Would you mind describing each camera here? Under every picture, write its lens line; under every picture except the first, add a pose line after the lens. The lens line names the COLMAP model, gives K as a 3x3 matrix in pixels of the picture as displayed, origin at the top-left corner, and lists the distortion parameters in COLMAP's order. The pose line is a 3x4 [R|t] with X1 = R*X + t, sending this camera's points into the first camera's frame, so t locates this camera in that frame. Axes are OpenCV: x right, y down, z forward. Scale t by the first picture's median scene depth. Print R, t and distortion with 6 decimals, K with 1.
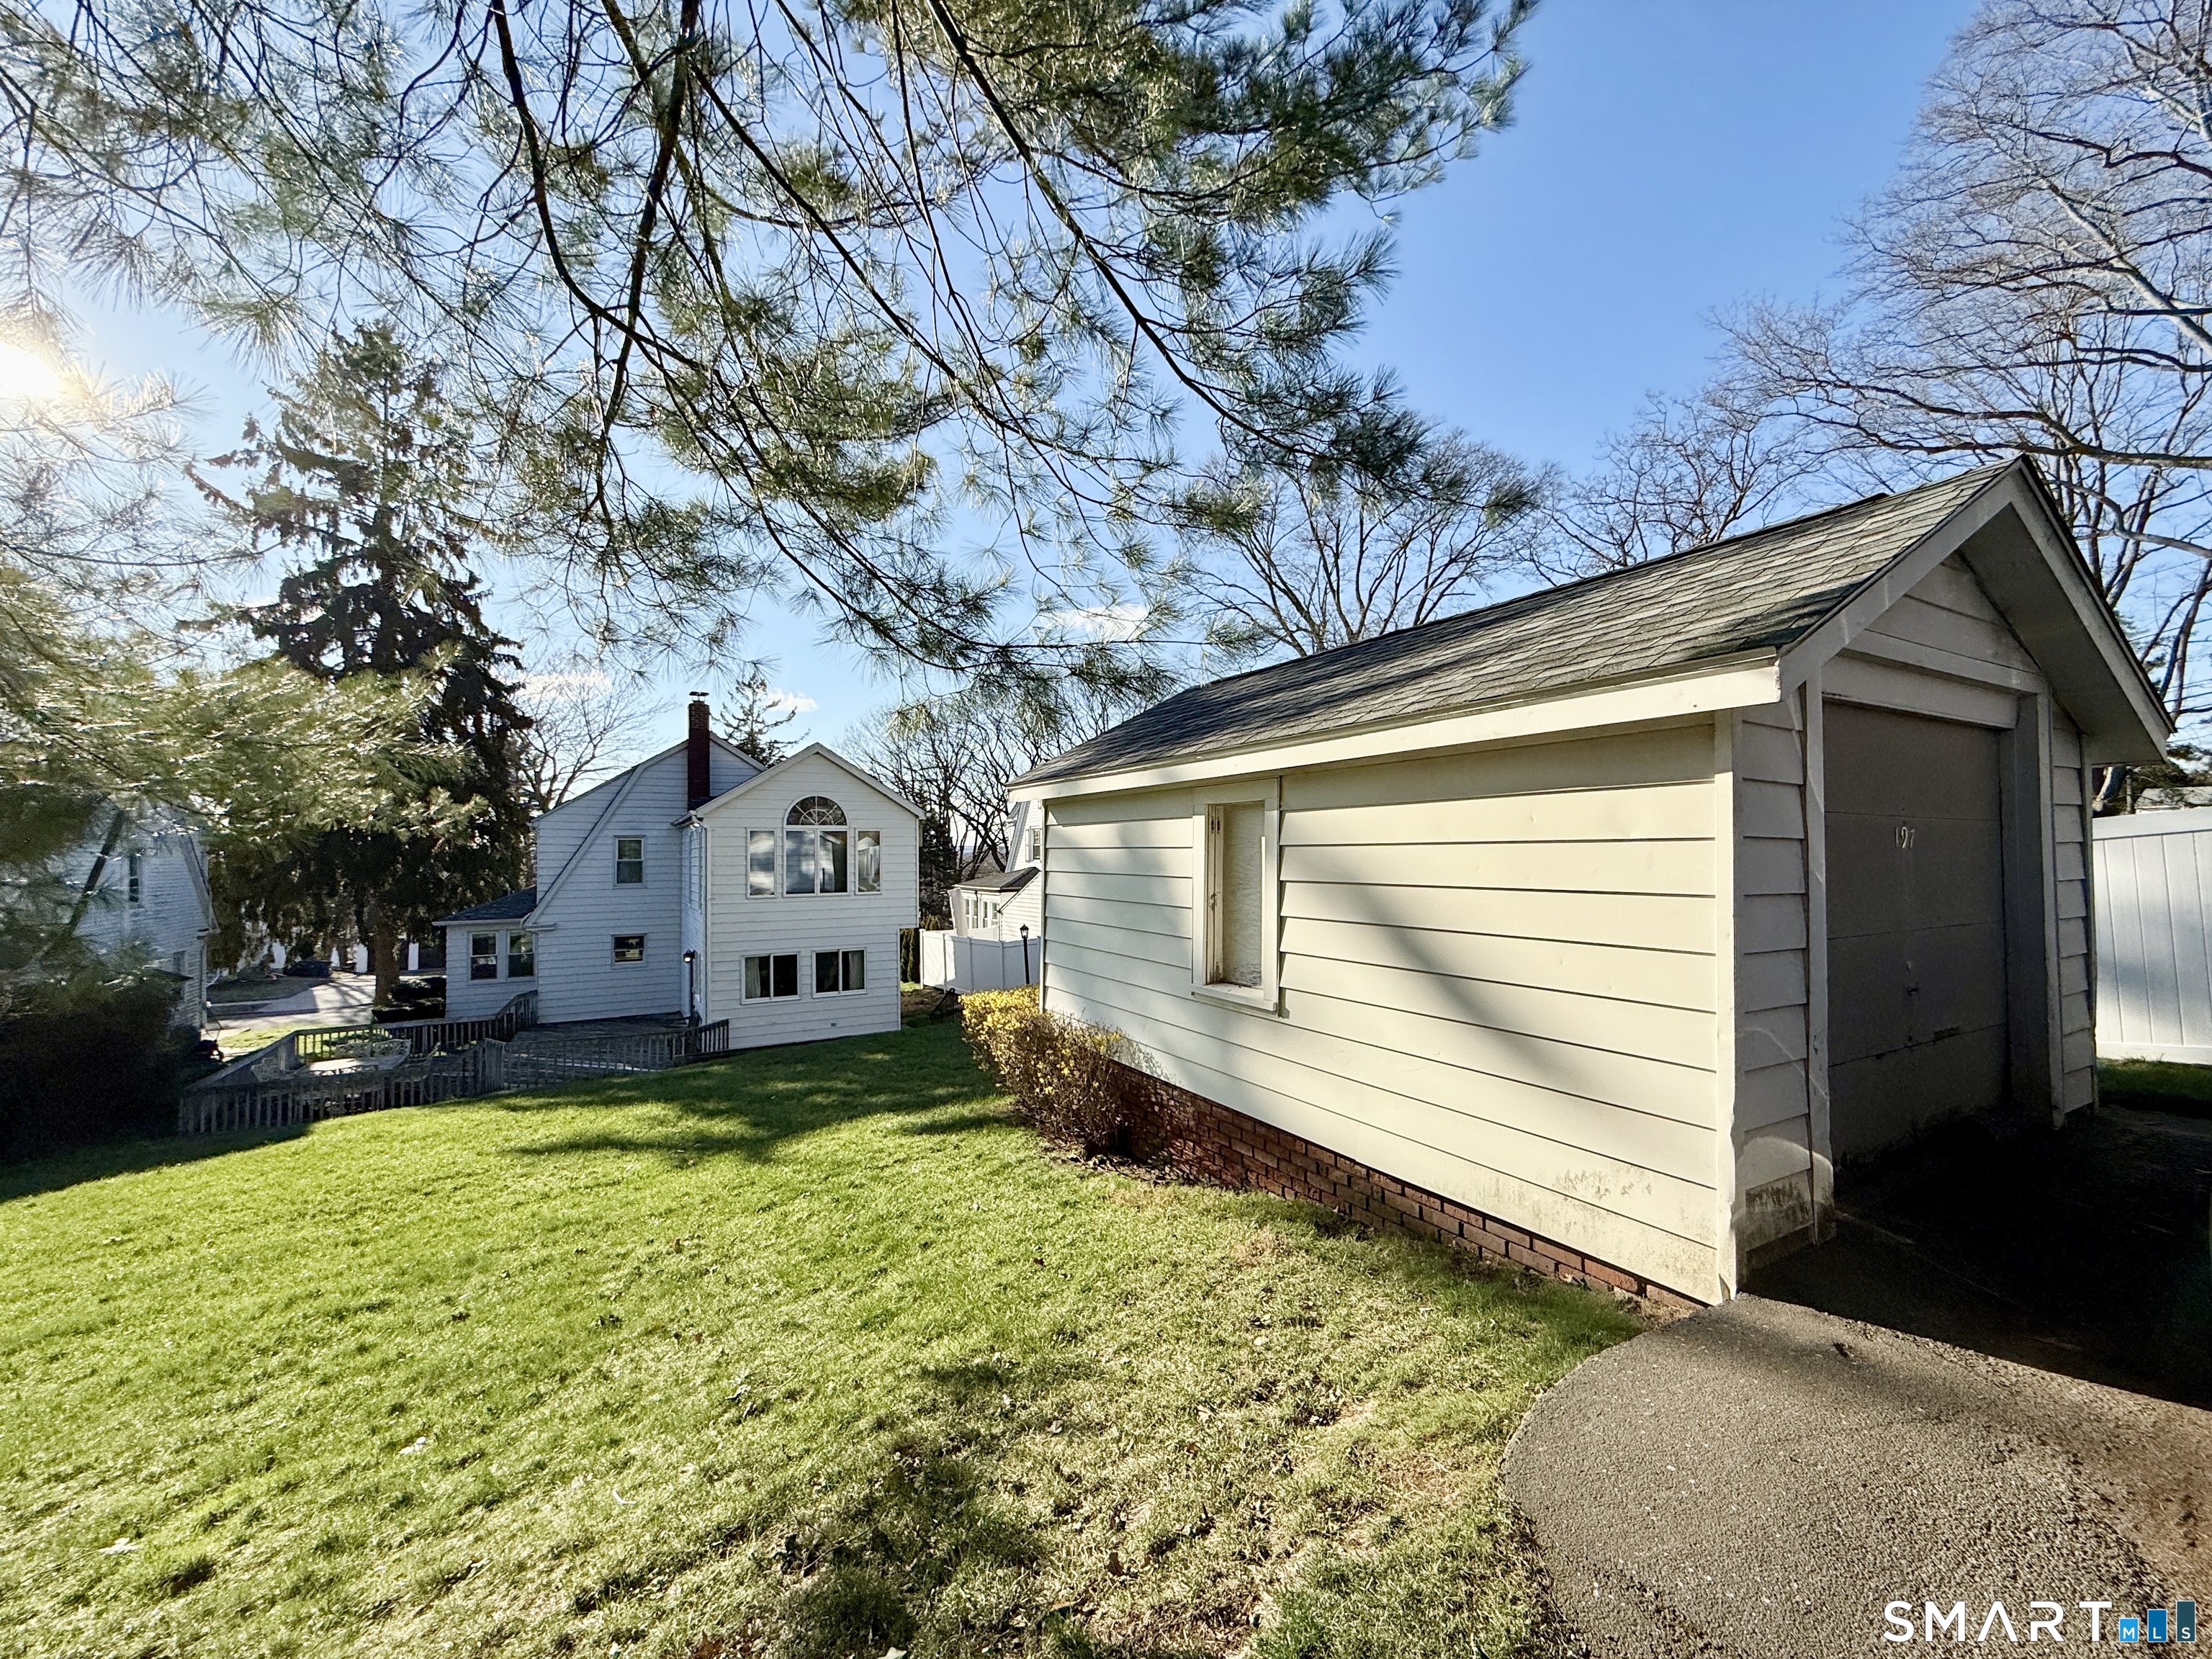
lens RADIAL K [[895.5, 0, 1121.3], [0, 895.5, 834.0], [0, 0, 1]] dist [0.001977, 0.000527]
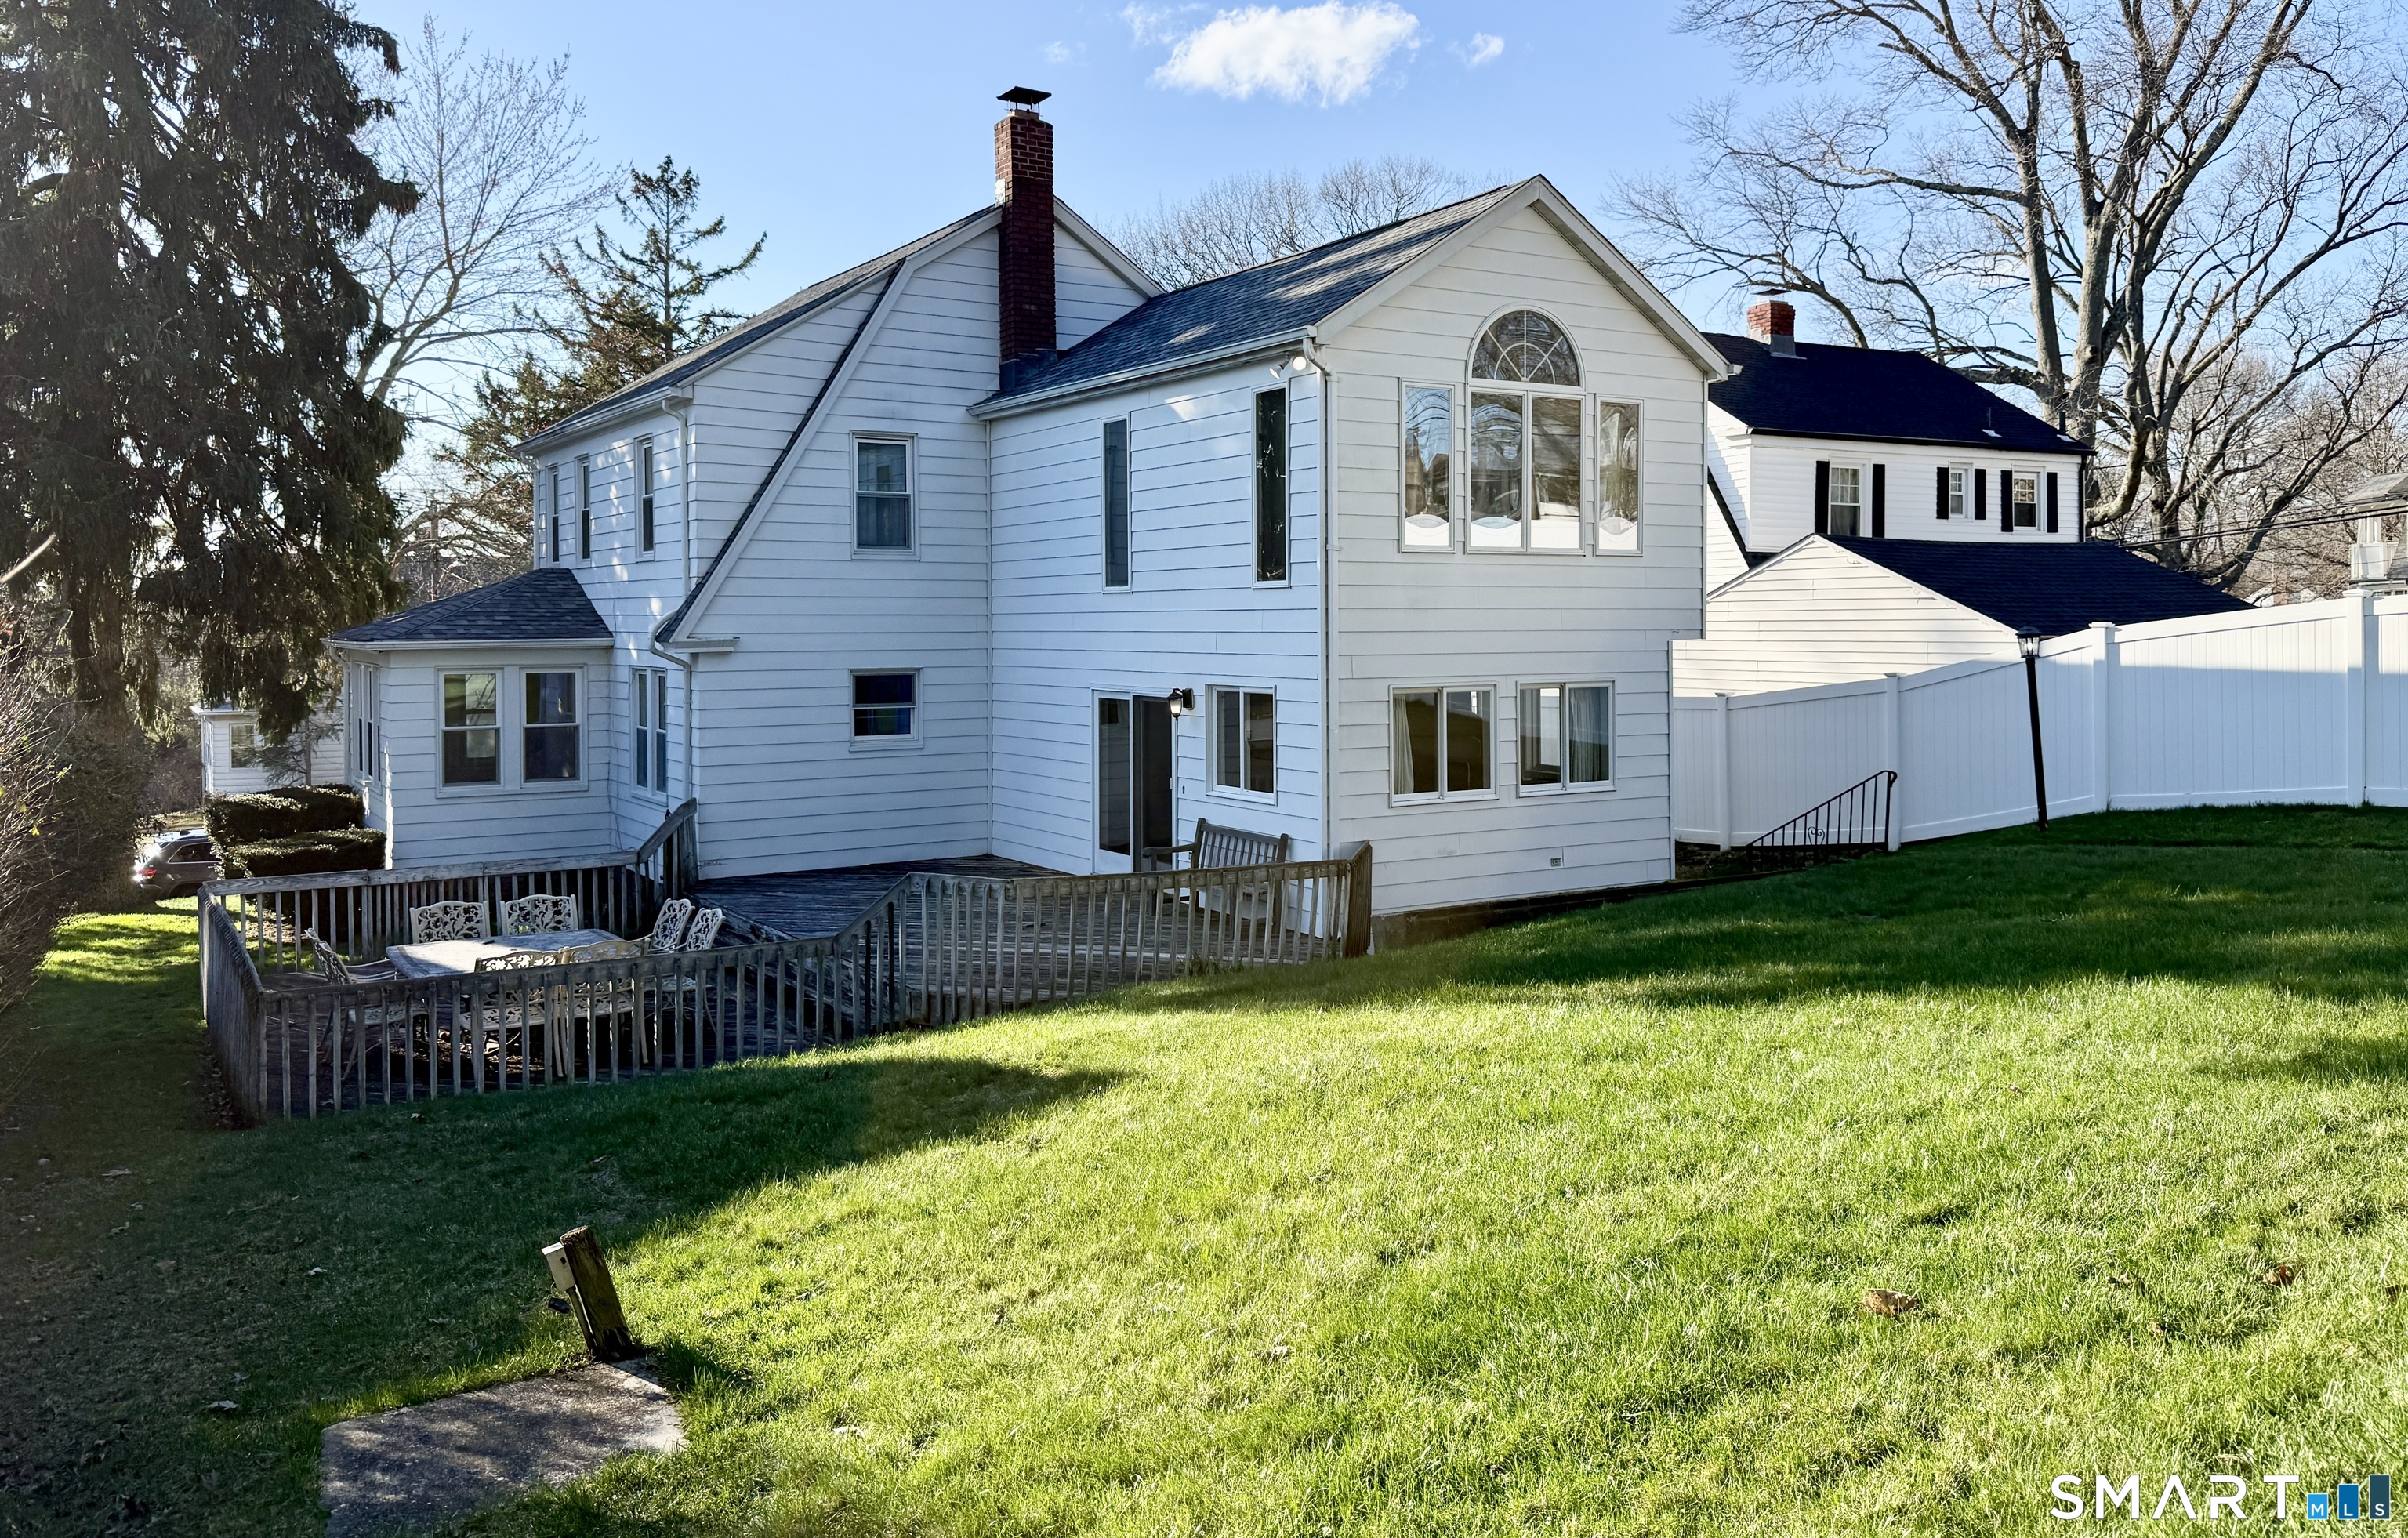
lens RADIAL K [[1807.1, 0, 1301.3], [0, 1807.1, 657.2], [0, 0, 1]] dist [0.002230, -0.026607]
pose [[0.995738, 0.004714, 0.092104, -0.432391], [-0.008845, 0.998970, 0.044502, 0.067011], [-0.091800, -0.045127, 0.994754, 0.144449]]
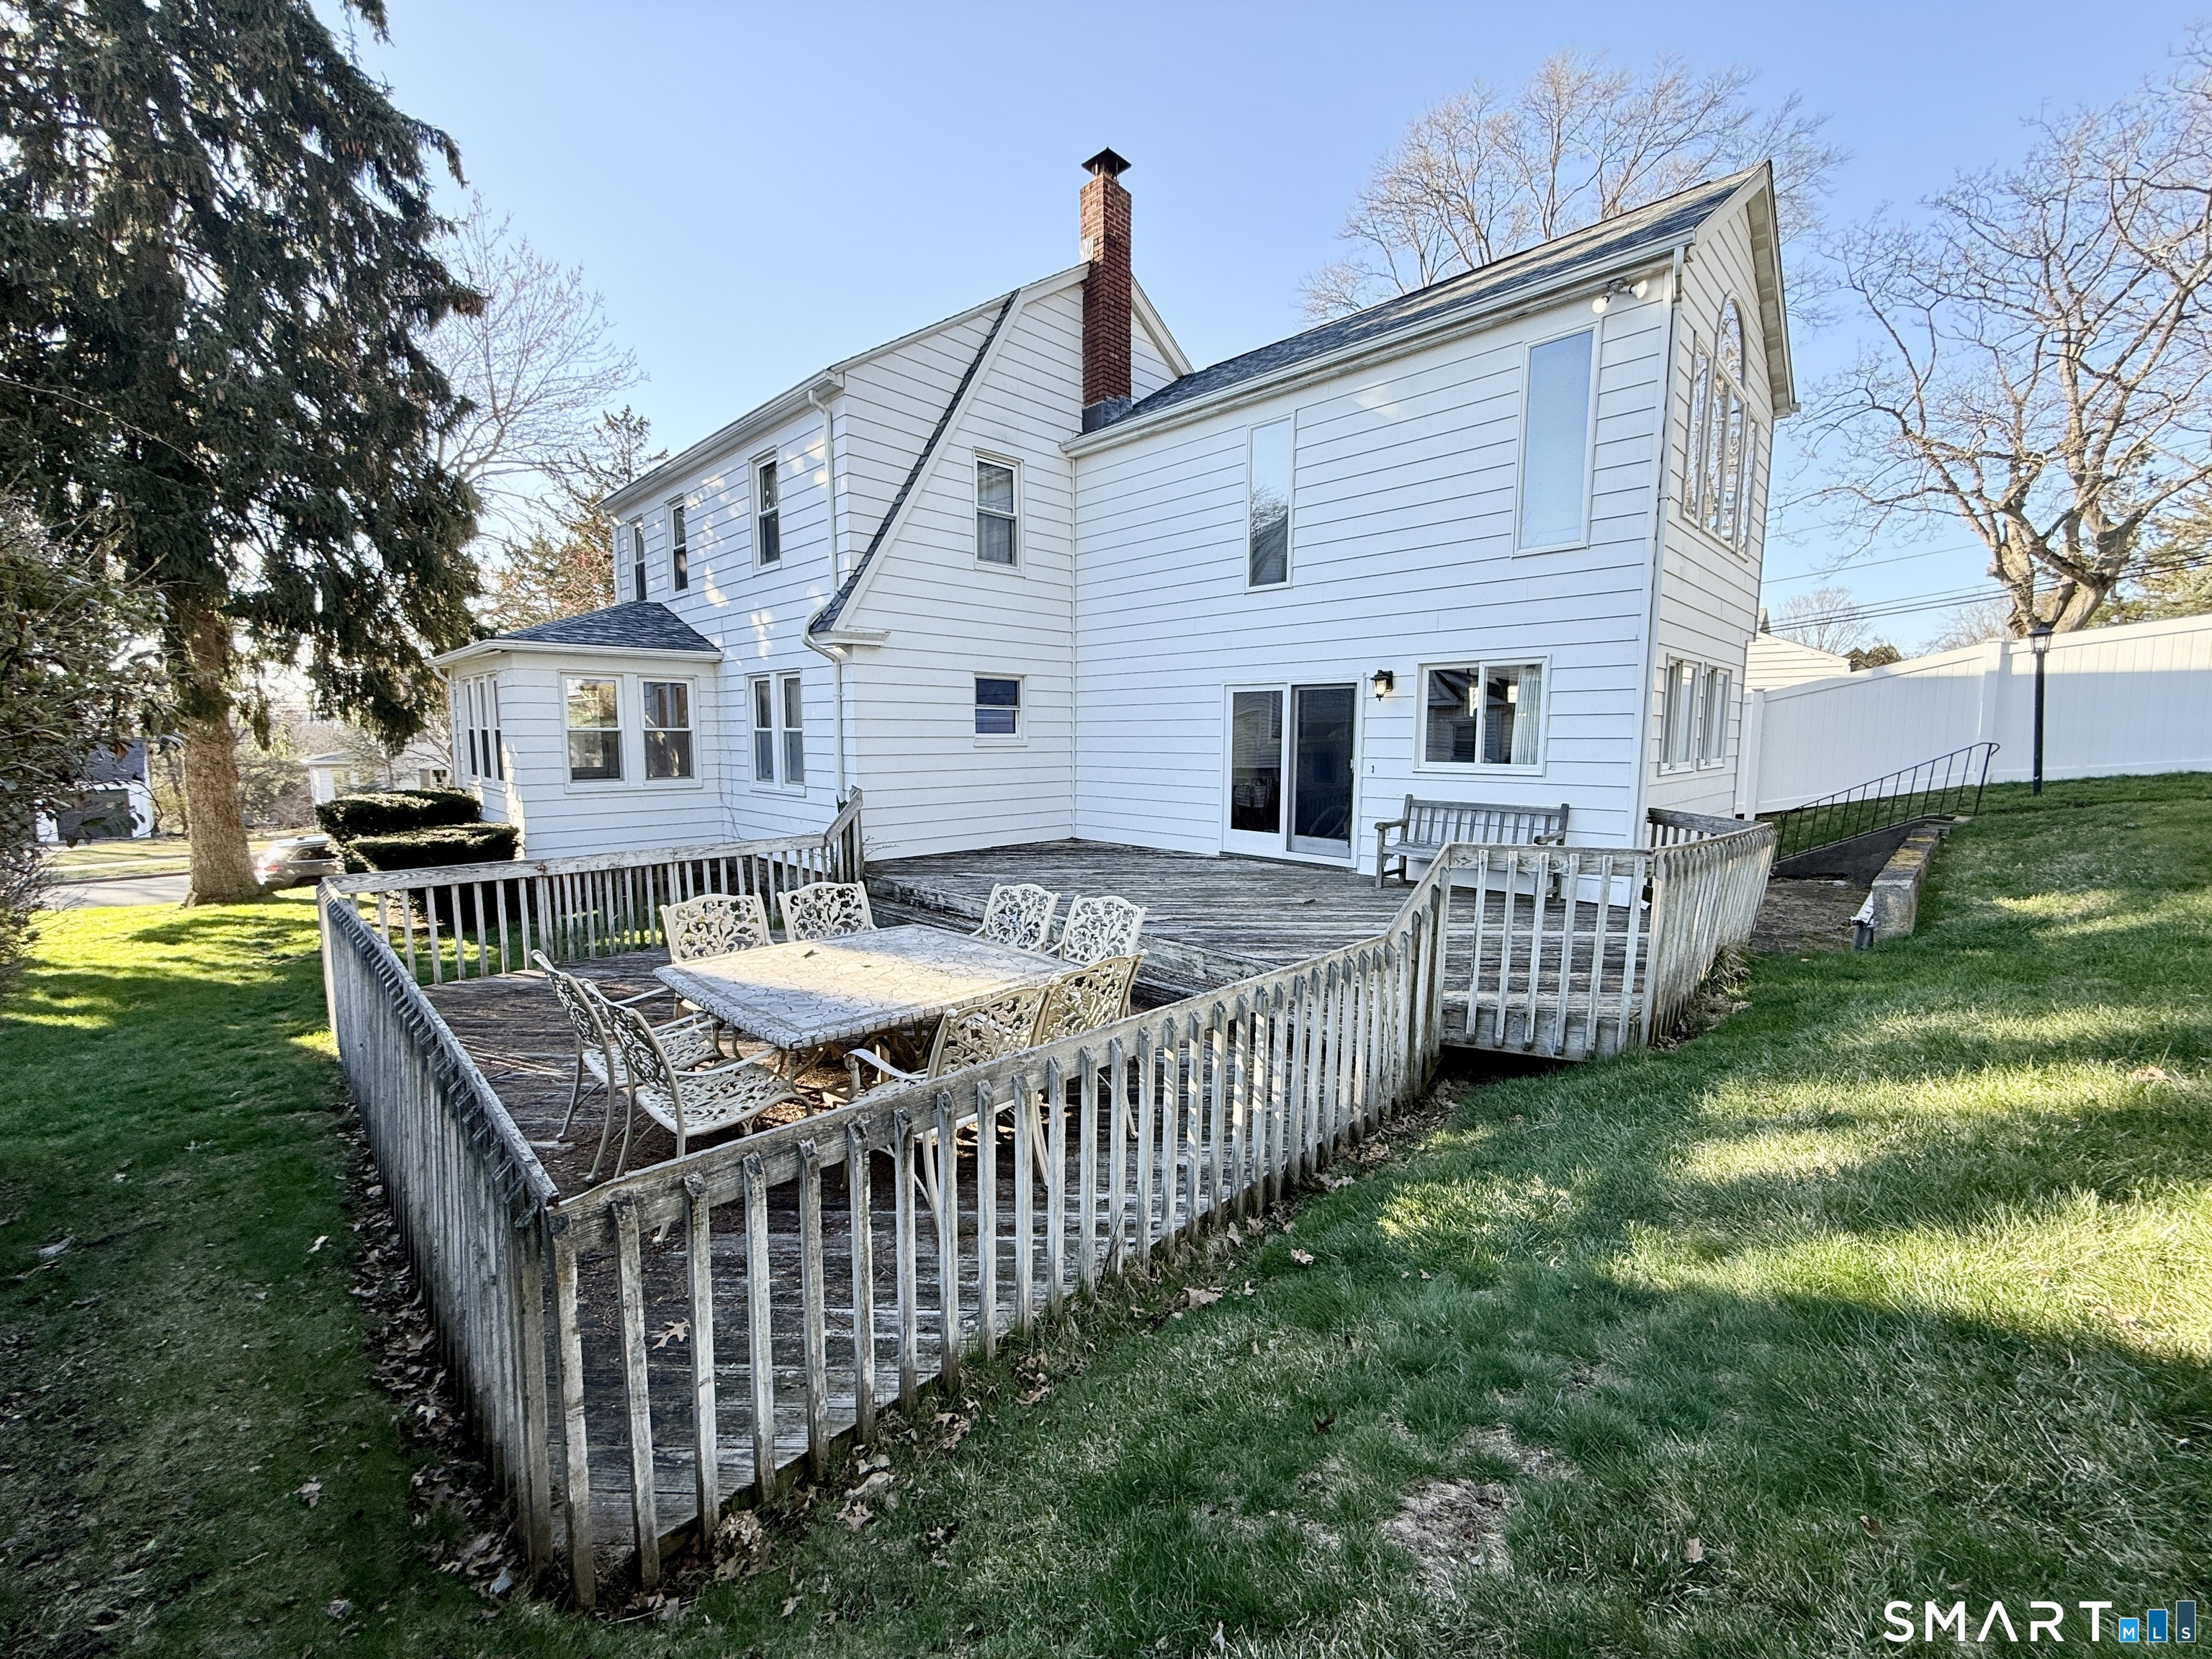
lens RADIAL K [[895.5, 0, 1099.3], [0, 895.5, 823.8], [0, 0, 1]] dist [0.001977, 0.000527]
pose [[0.965288, -0.015443, 0.260732, -0.620628], [-0.017856, 0.992013, 0.124864, 0.130115], [-0.260578, -0.125186, 0.957302, 0.526621]]
